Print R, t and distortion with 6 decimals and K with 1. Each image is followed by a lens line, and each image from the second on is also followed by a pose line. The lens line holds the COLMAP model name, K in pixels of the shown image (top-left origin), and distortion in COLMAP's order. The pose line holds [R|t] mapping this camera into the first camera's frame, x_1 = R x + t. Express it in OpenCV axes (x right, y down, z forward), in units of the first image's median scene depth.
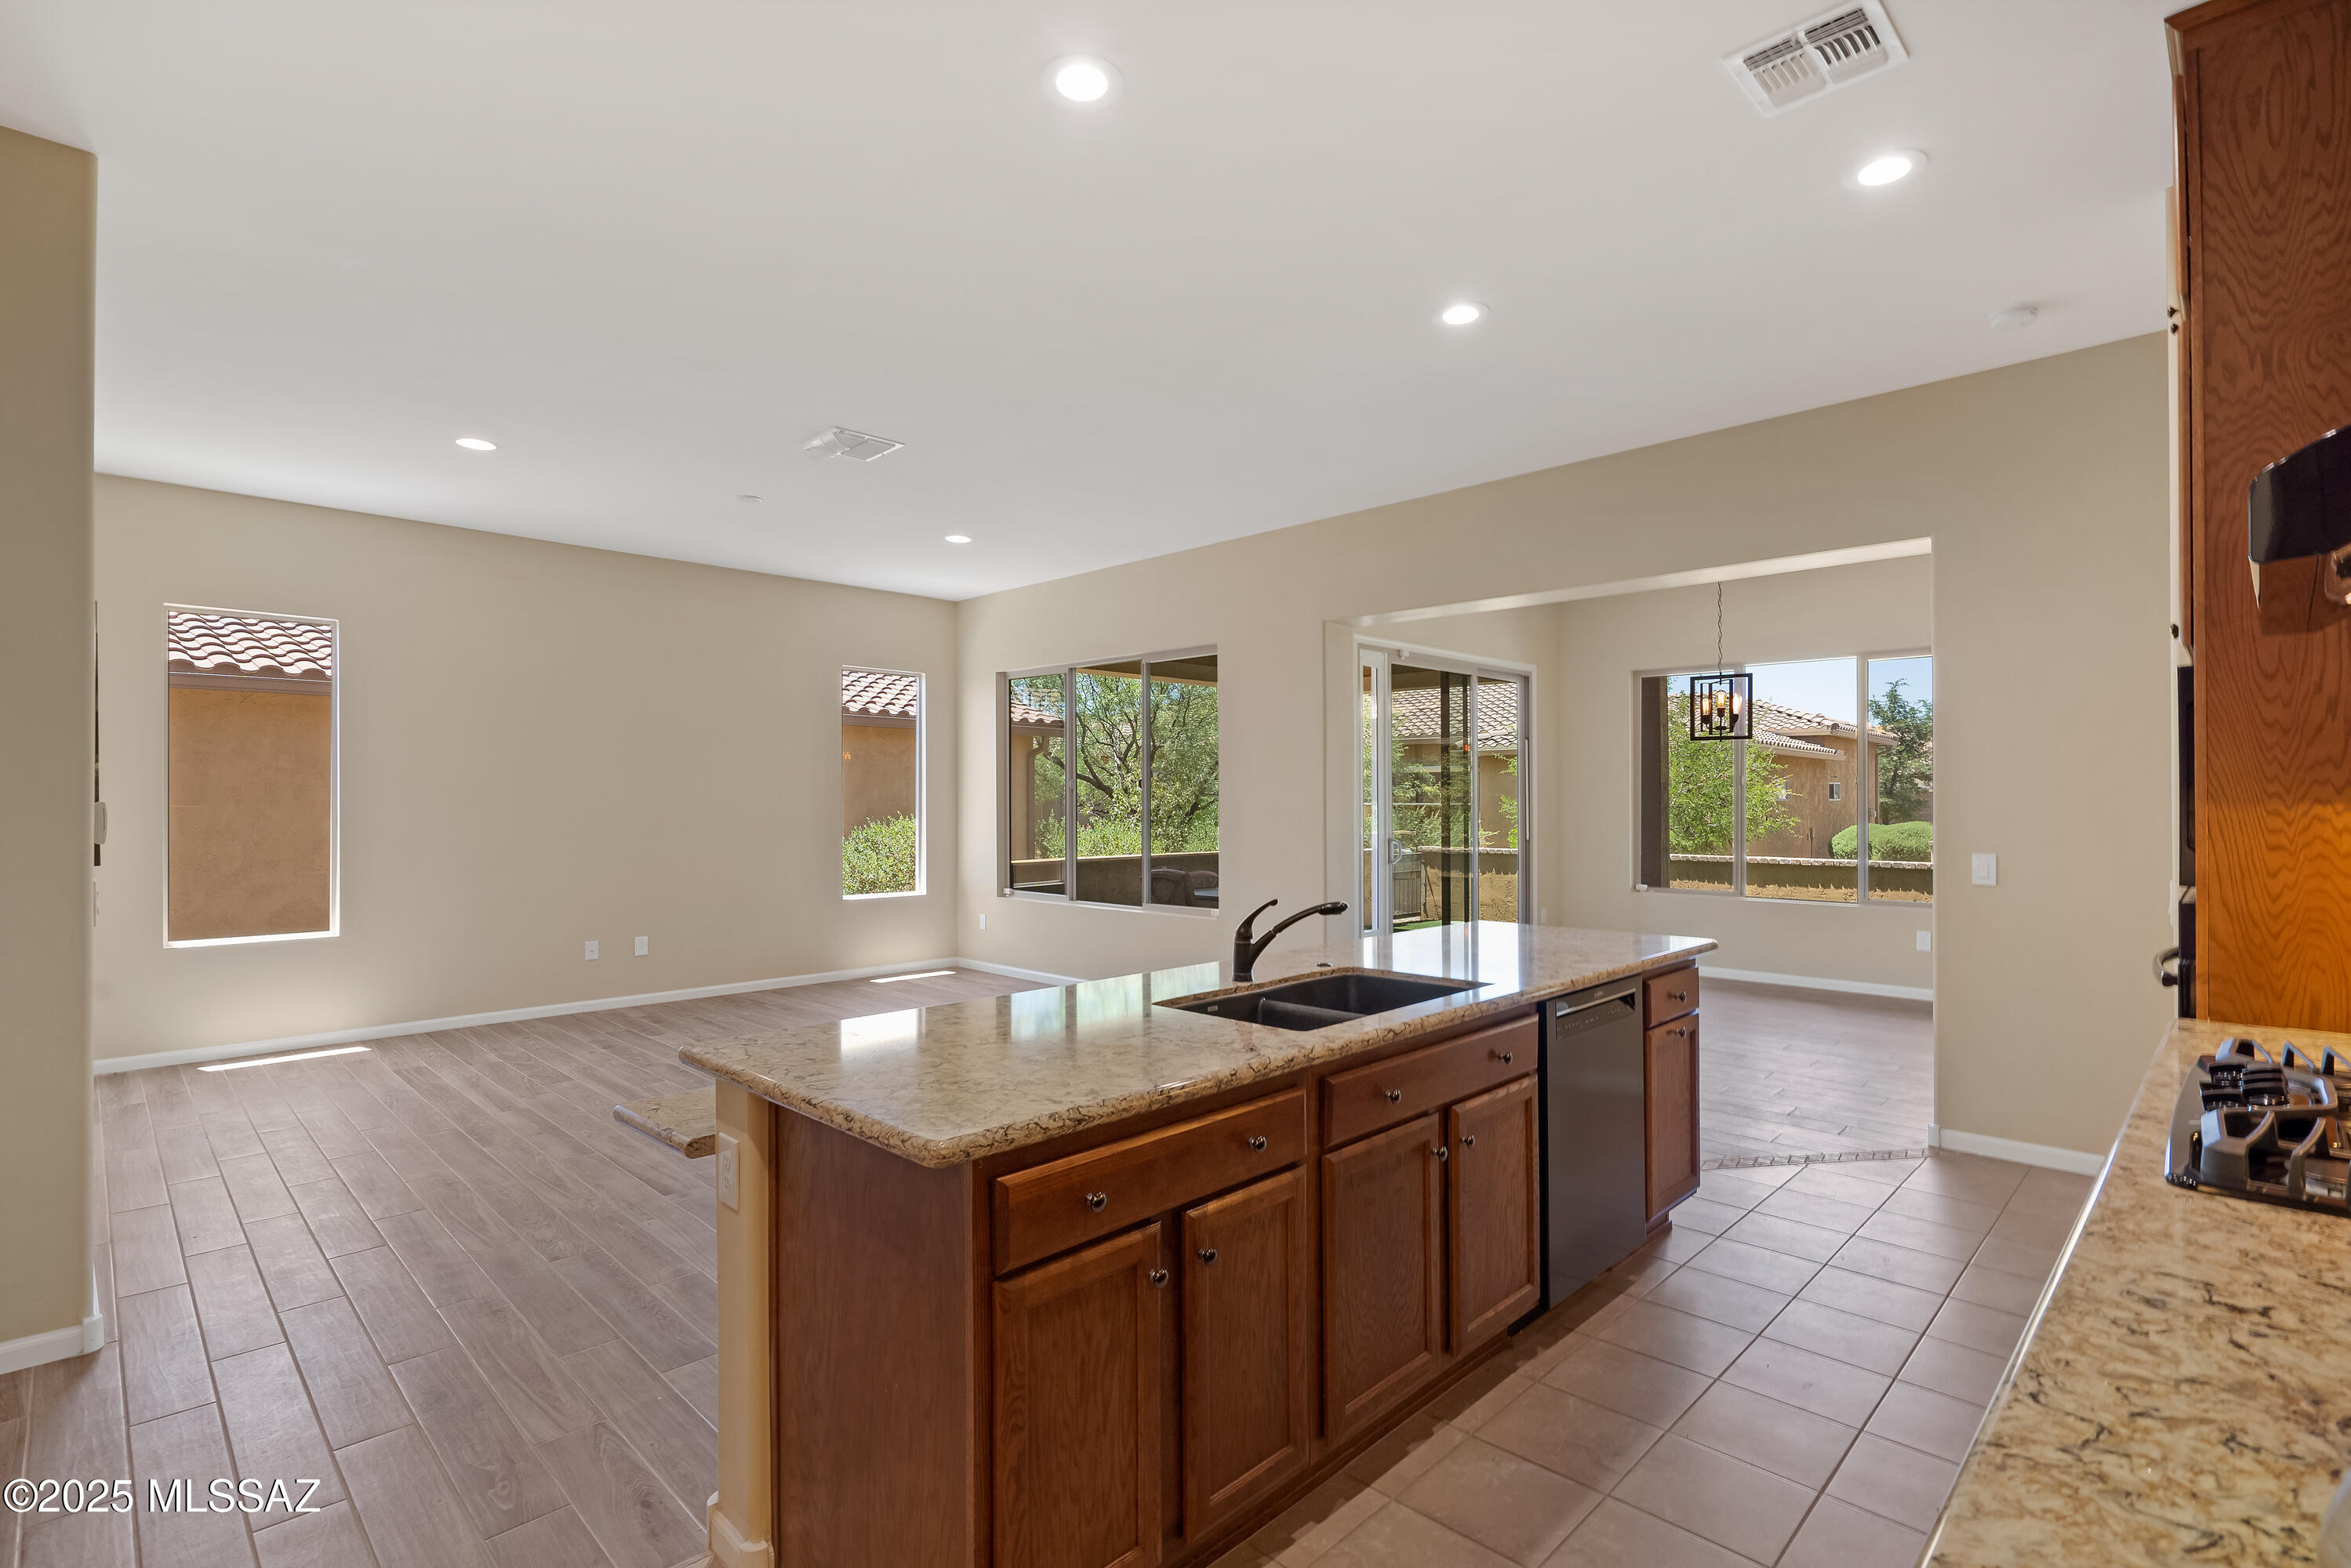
lens RADIAL K [[1098.1, 0, 1173.7], [0, 1098.1, 797.2], [0, 0, 1]] dist [-0.006489, 0.002861]
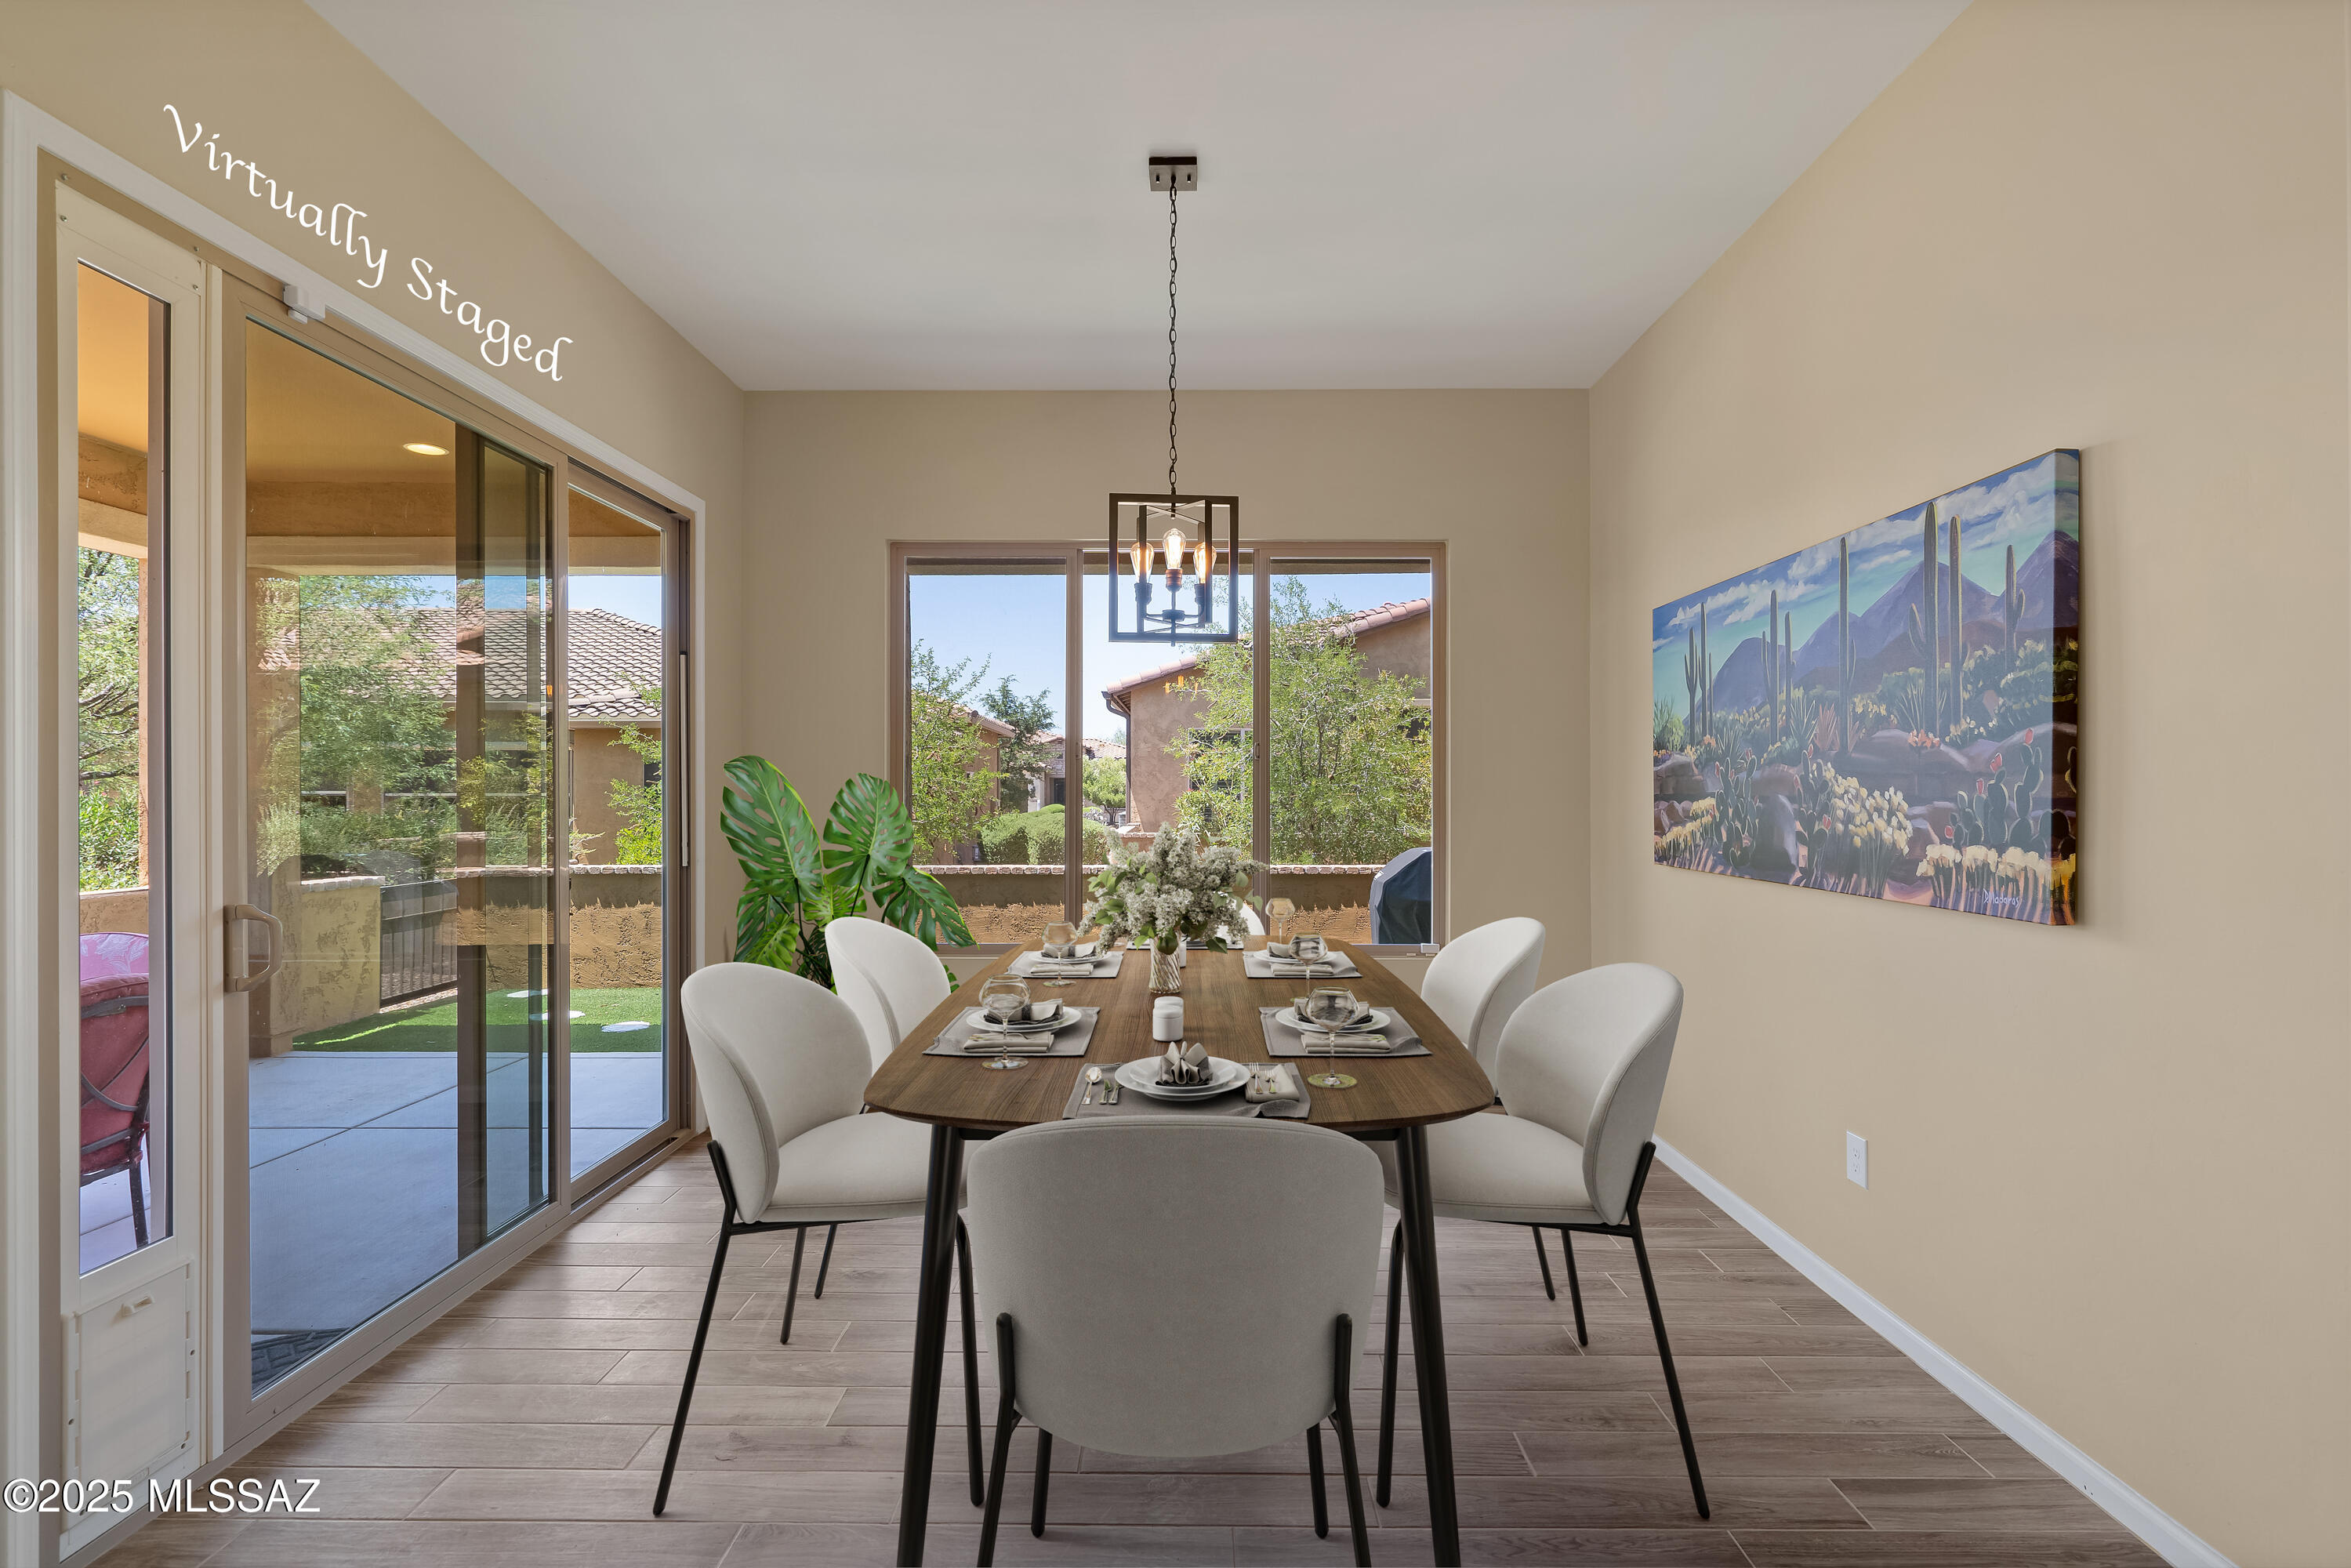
lens RADIAL K [[1098.3, 0, 1206.1], [0, 1098.3, 793.6], [0, 0, 1]] dist [-0.006489, 0.002861]
pose [[0.700835, -0.001799, 0.713321, 0.169666], [-0.002385, 0.999985, 0.004866, 0.005554], [-0.713319, -0.005111, 0.700820, 0.597057]]
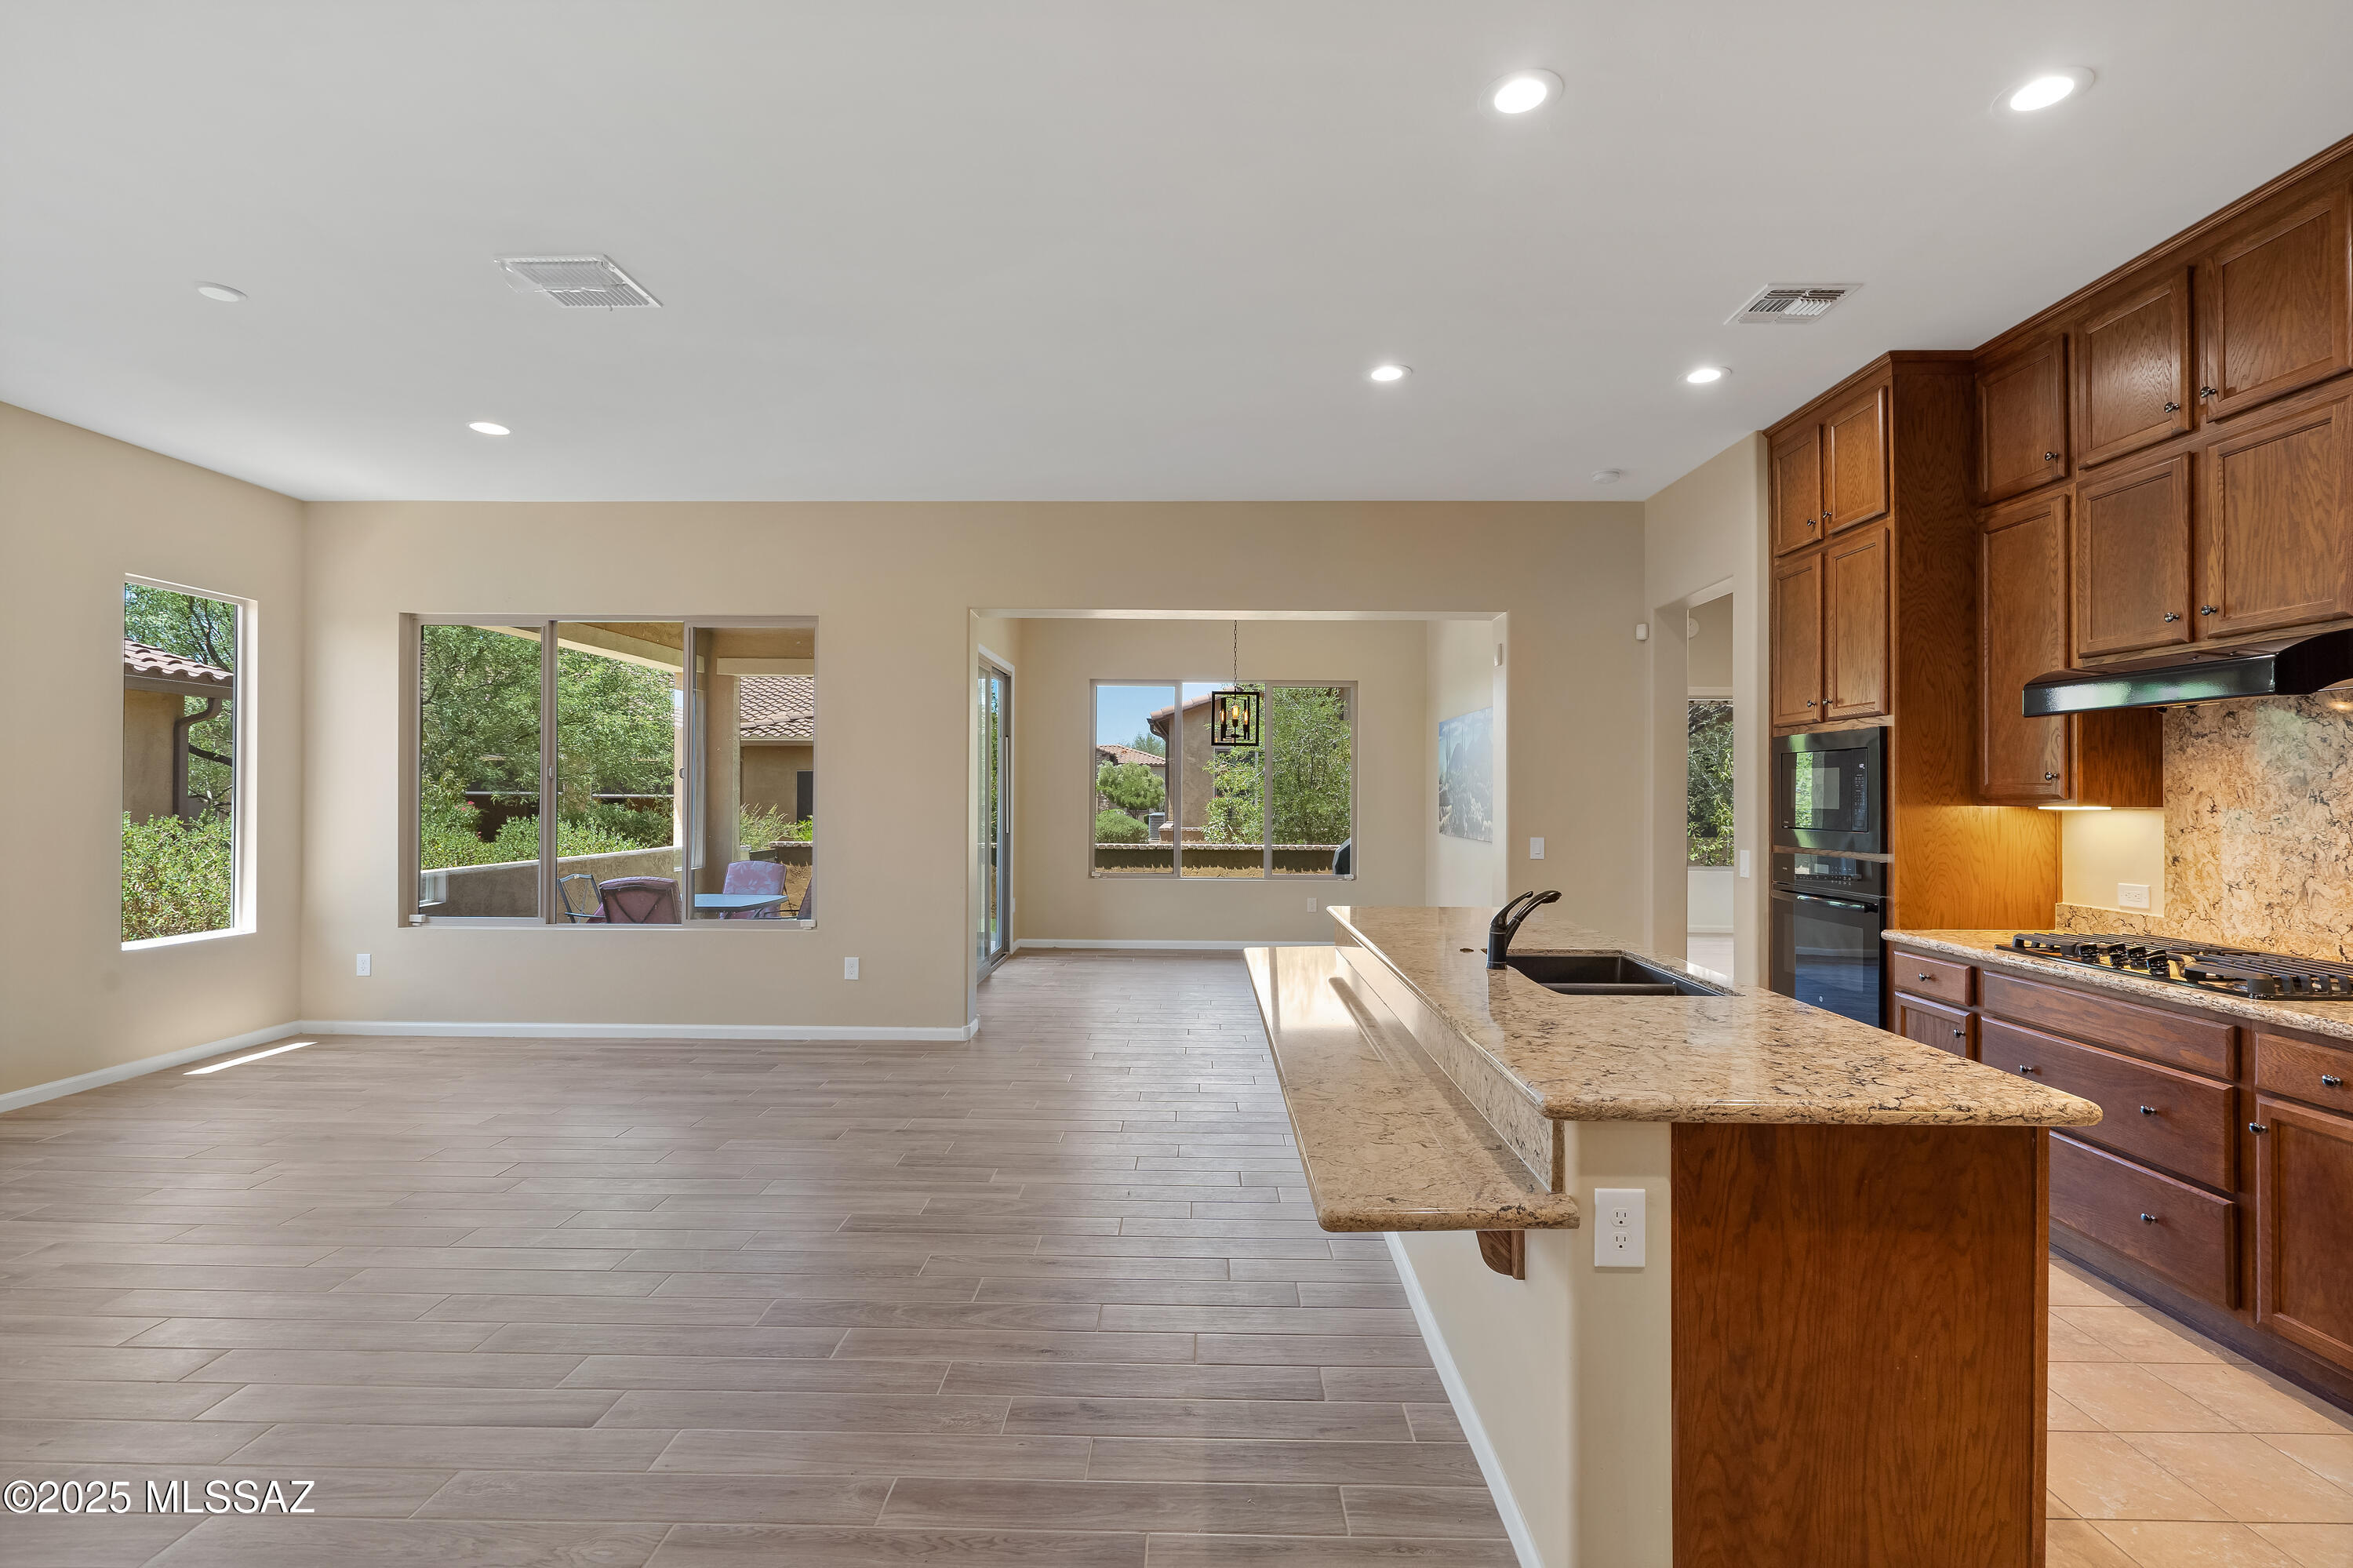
lens RADIAL K [[1099.2, 0, 1181.9], [0, 1099.2, 790.0], [0, 0, 1]] dist [-0.006489, 0.002861]
pose [[0.723762, 0.007260, 0.690012, -0.322943], [-0.008799, 0.999960, -0.001291, -0.002163], [-0.689994, -0.005137, 0.723797, 0.151667]]
